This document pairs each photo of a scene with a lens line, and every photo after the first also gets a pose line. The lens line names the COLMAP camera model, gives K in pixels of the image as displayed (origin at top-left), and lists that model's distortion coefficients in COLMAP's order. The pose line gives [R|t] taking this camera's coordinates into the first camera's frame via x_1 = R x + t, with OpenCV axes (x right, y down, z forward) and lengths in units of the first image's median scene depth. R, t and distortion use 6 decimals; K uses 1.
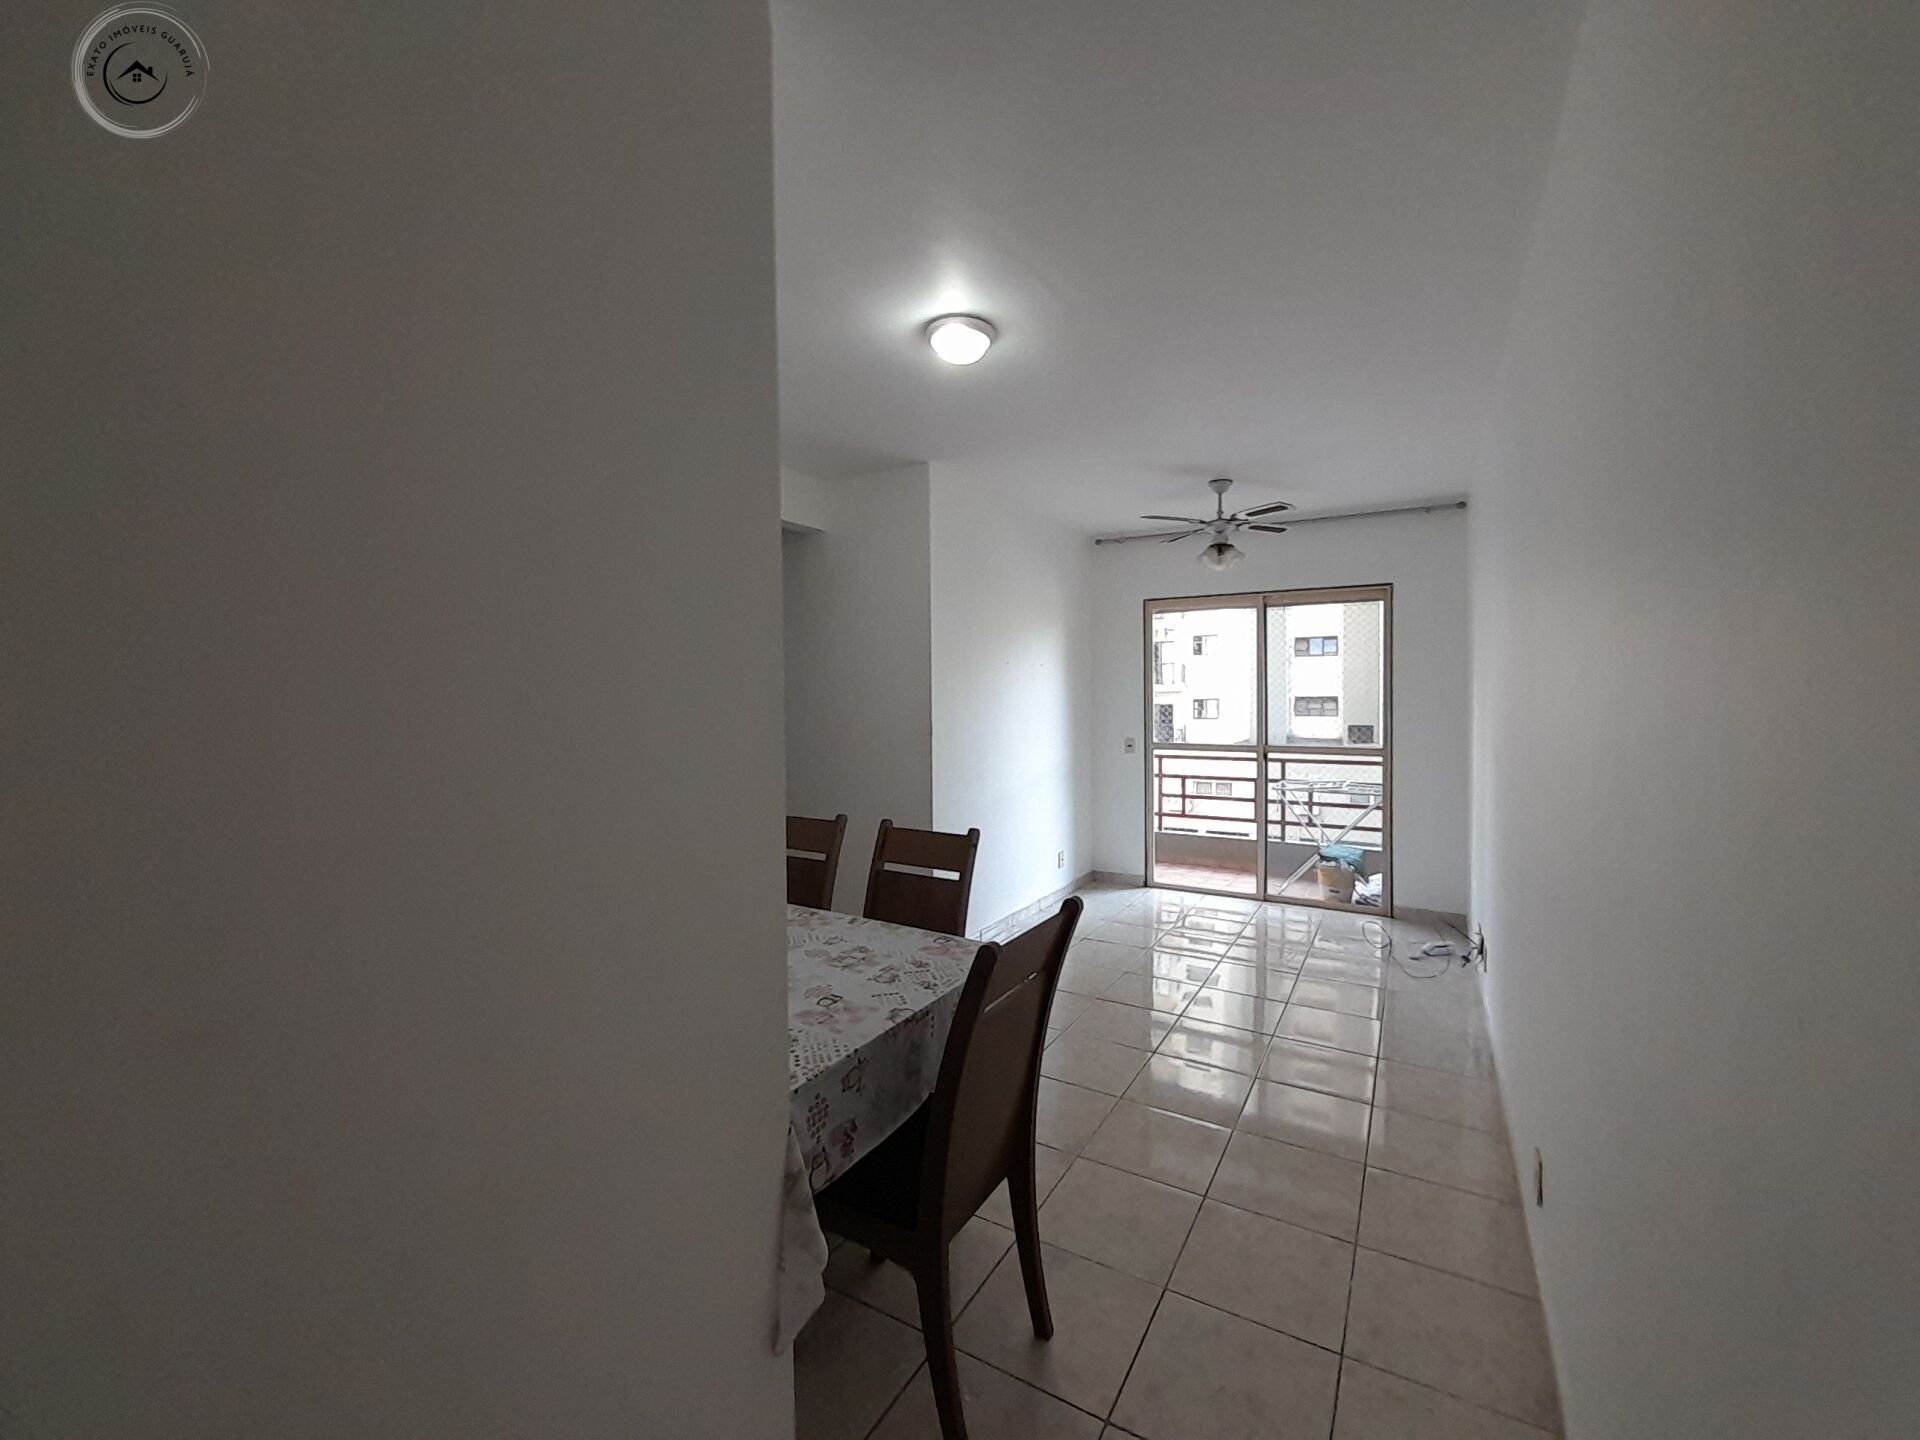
lens RADIAL K [[764.8, 0, 988.5], [0, 764.8, 712.7], [0, 0, 1]] dist [0.012520, -0.015913]
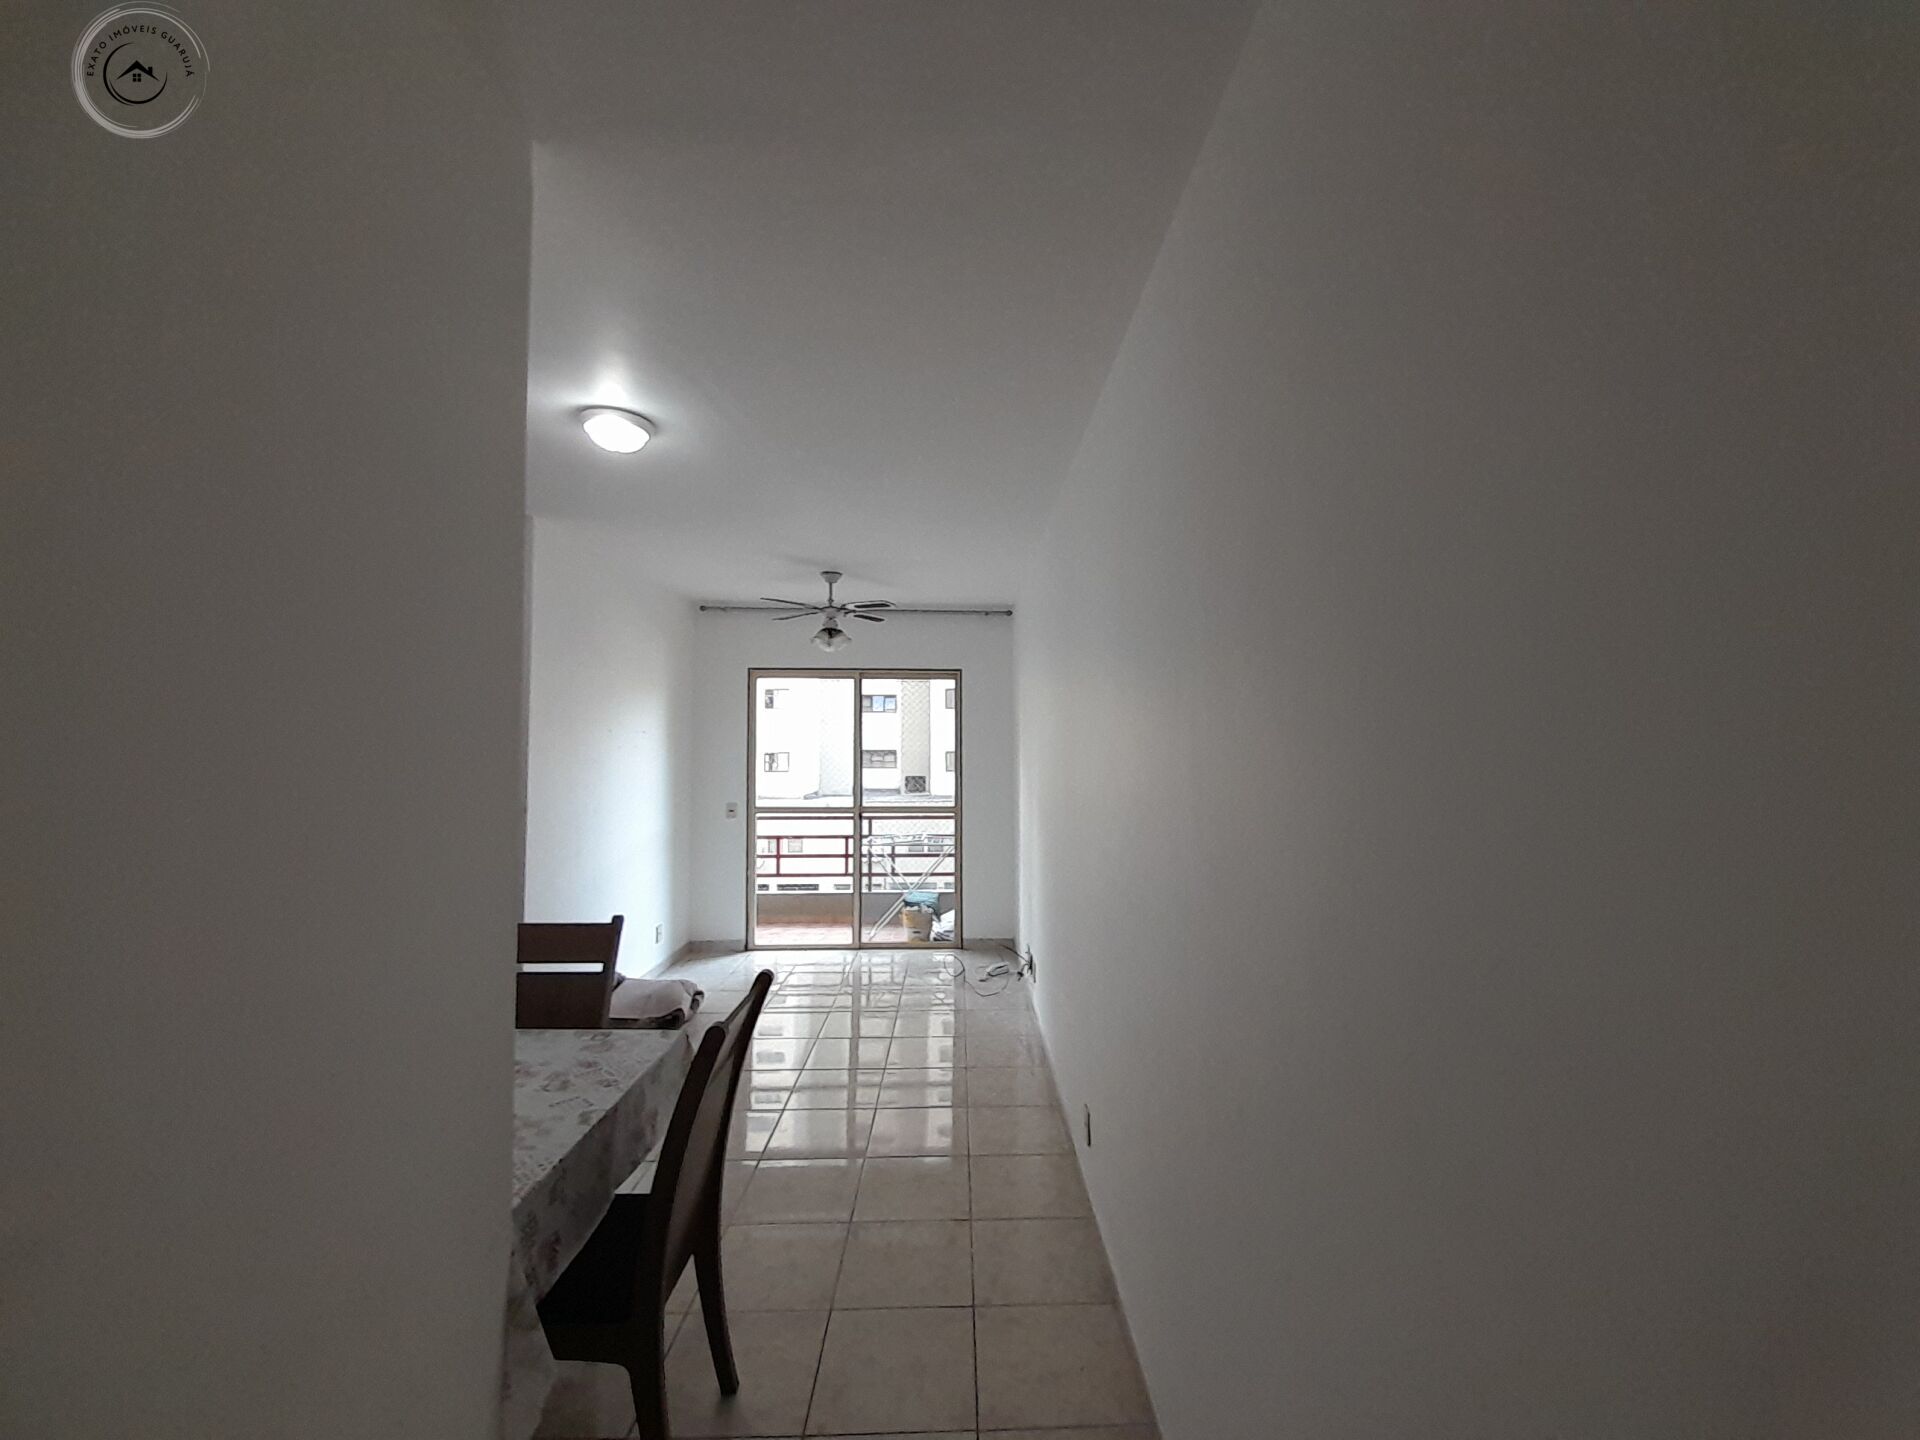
lens RADIAL K [[797.2, 0, 983.8], [0, 797.2, 697.8], [0, 0, 1]] dist [-0.000112, -0.018110]
pose [[0.844842, 0.029996, 0.534174, -0.120955], [0.008203, 0.997583, -0.068993, -0.036260], [-0.534953, 0.062670, 0.842555, -0.086541]]
